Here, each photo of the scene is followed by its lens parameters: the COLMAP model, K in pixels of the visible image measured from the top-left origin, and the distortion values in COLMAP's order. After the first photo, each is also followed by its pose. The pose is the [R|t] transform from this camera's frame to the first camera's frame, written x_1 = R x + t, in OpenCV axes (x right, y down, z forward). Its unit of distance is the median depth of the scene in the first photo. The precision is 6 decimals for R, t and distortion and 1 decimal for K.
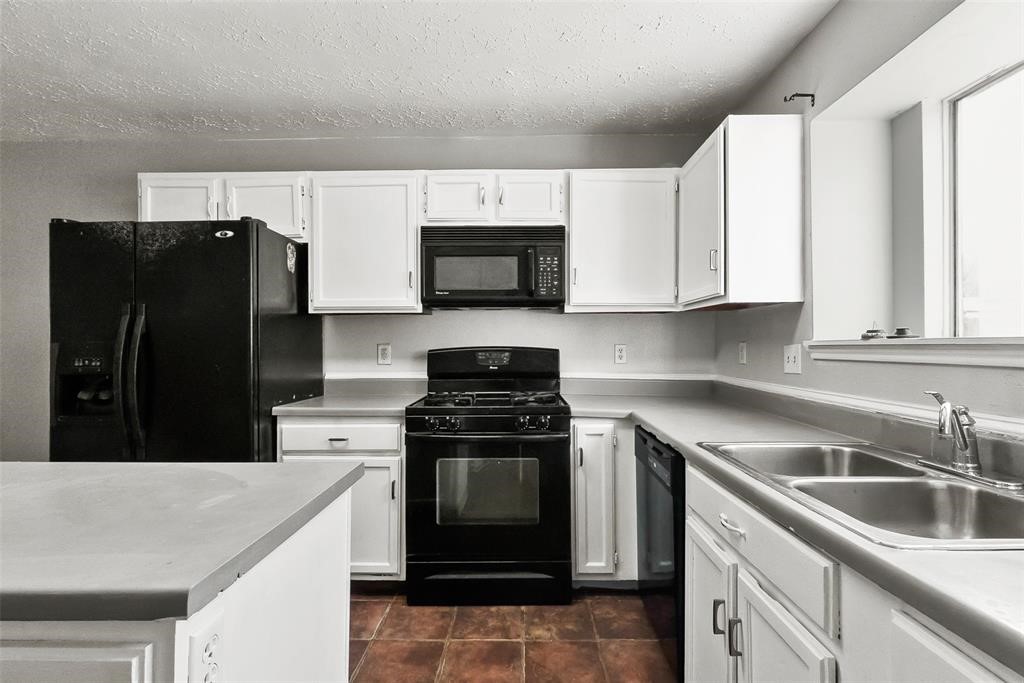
lens RADIAL K [[497.5, 0, 512.1], [0, 497.5, 343.0], [0, 0, 1]] dist [0.002091, -0.001527]
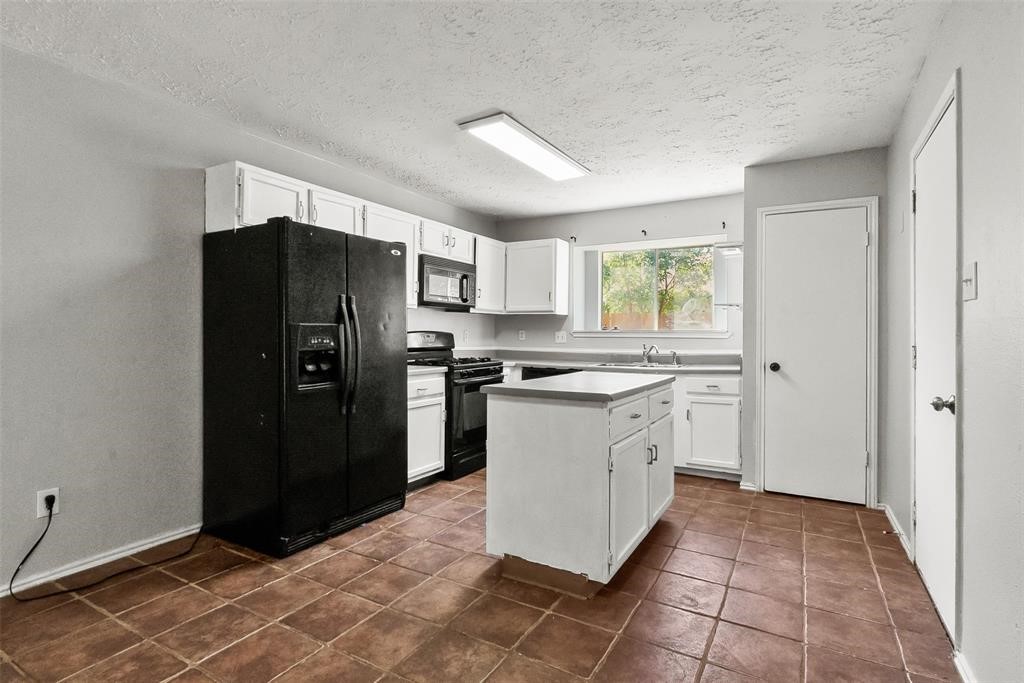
lens RADIAL K [[497.5, 0, 516.4], [0, 497.5, 338.2], [0, 0, 1]] dist [0.002091, -0.001527]
pose [[0.491914, -0.001459, 0.870643, -1.422024], [-0.010497, 0.999916, 0.007607, 0.016093], [-0.870581, -0.012881, 0.491857, -0.028115]]
